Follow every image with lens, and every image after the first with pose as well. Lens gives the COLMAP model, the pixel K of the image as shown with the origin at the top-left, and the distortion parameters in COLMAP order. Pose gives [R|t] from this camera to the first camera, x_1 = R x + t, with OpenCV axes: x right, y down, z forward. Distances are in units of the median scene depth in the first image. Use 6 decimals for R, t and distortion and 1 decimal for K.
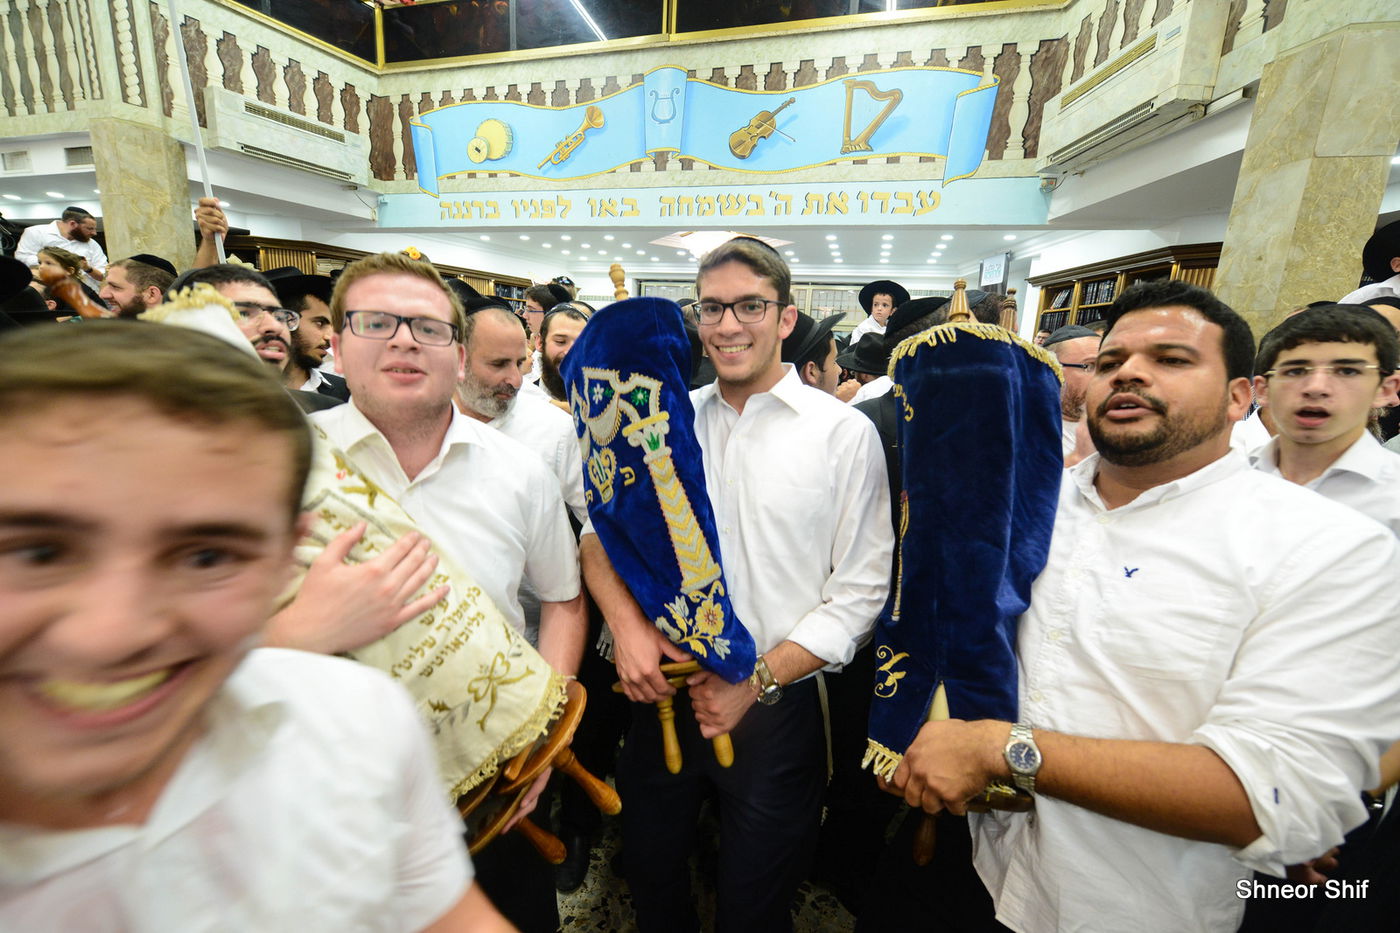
lens RADIAL K [[563.5, 0, 696.2], [0, 563.5, 465.8], [0, 0, 1]] dist [-0.000559, 0.000284]
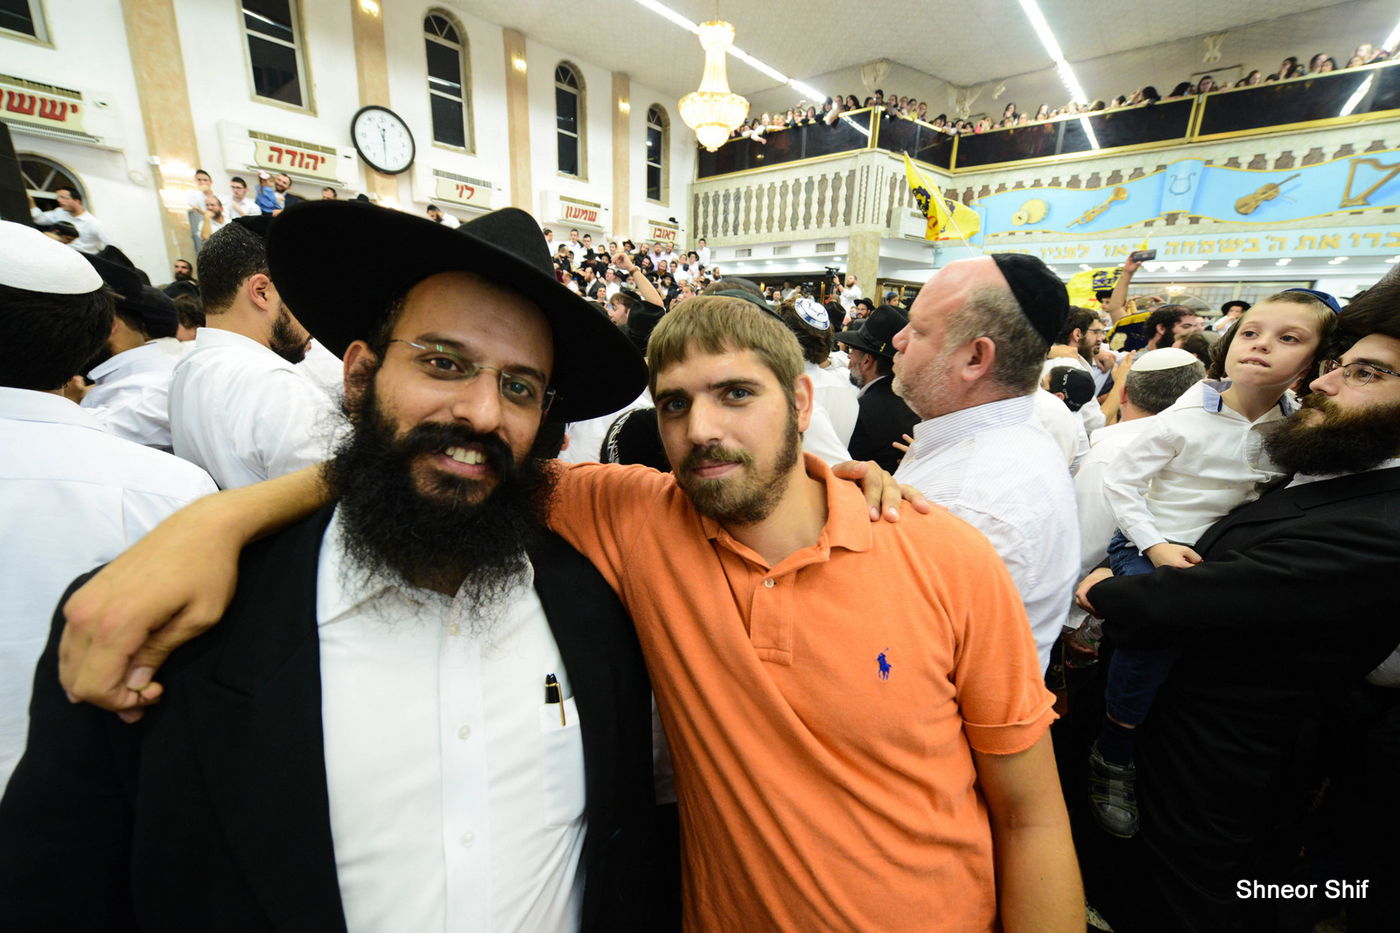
lens RADIAL K [[560.4, 0, 697.5], [0, 560.4, 466.6], [0, 0, 1]] dist [-0.002192, 0.000027]
pose [[0.913110, 0.083398, -0.399093, -0.629789], [-0.071231, 0.996433, 0.045250, 0.170017], [0.401443, -0.012890, 0.915793, -1.009196]]
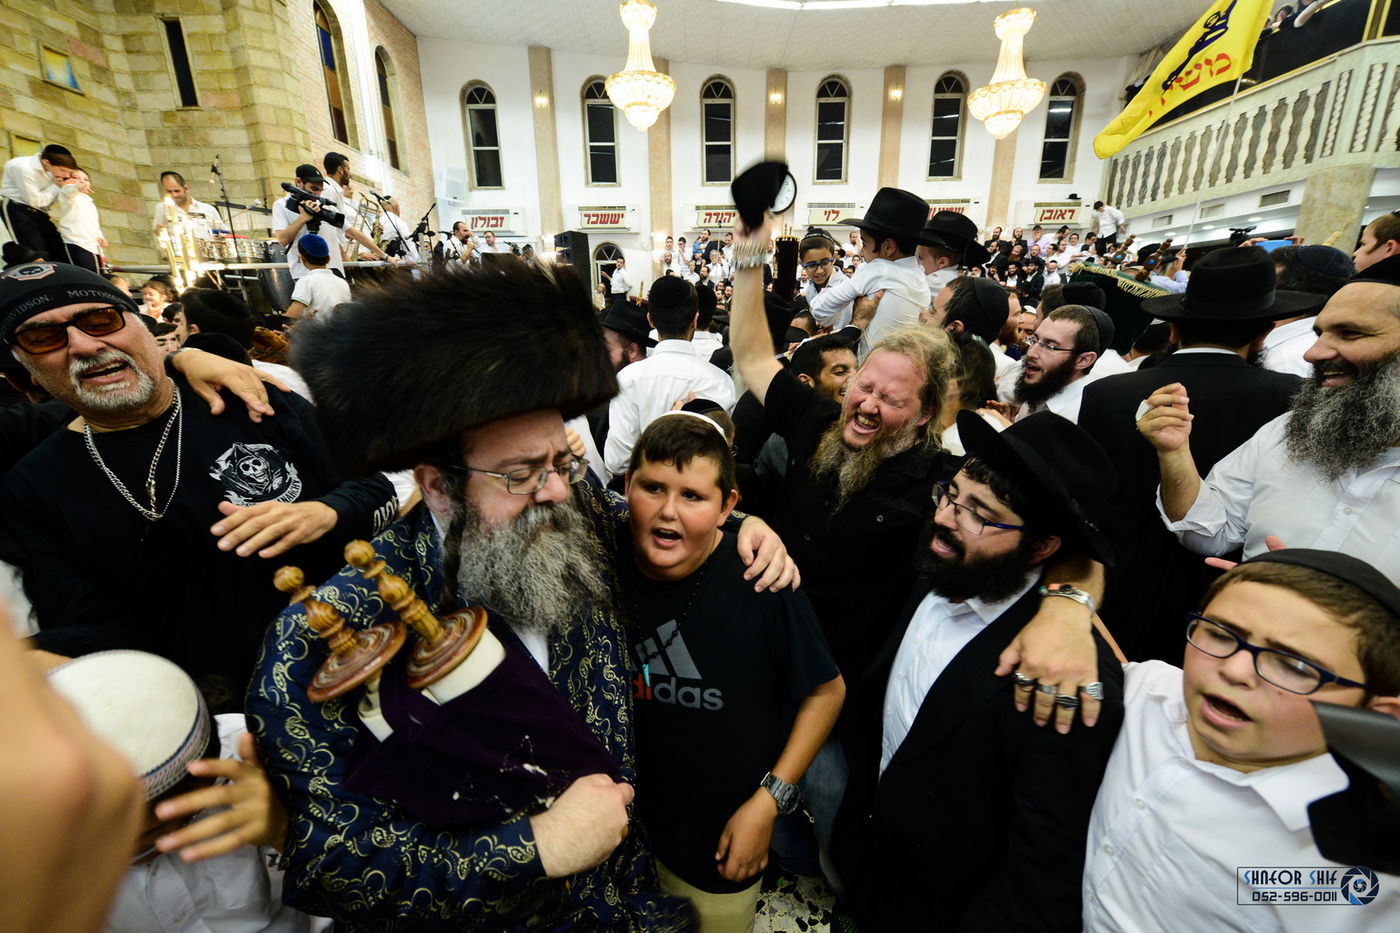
lens RADIAL K [[548.5, 0, 700.0], [0, 548.5, 466.5], [0, 0, 1]] dist [-0.004381, -0.000366]
pose [[0.290658, 0.204635, -0.934688, -0.049434], [-0.165828, 0.972853, 0.161424, 0.149655], [0.942348, 0.108078, 0.316702, -0.779576]]
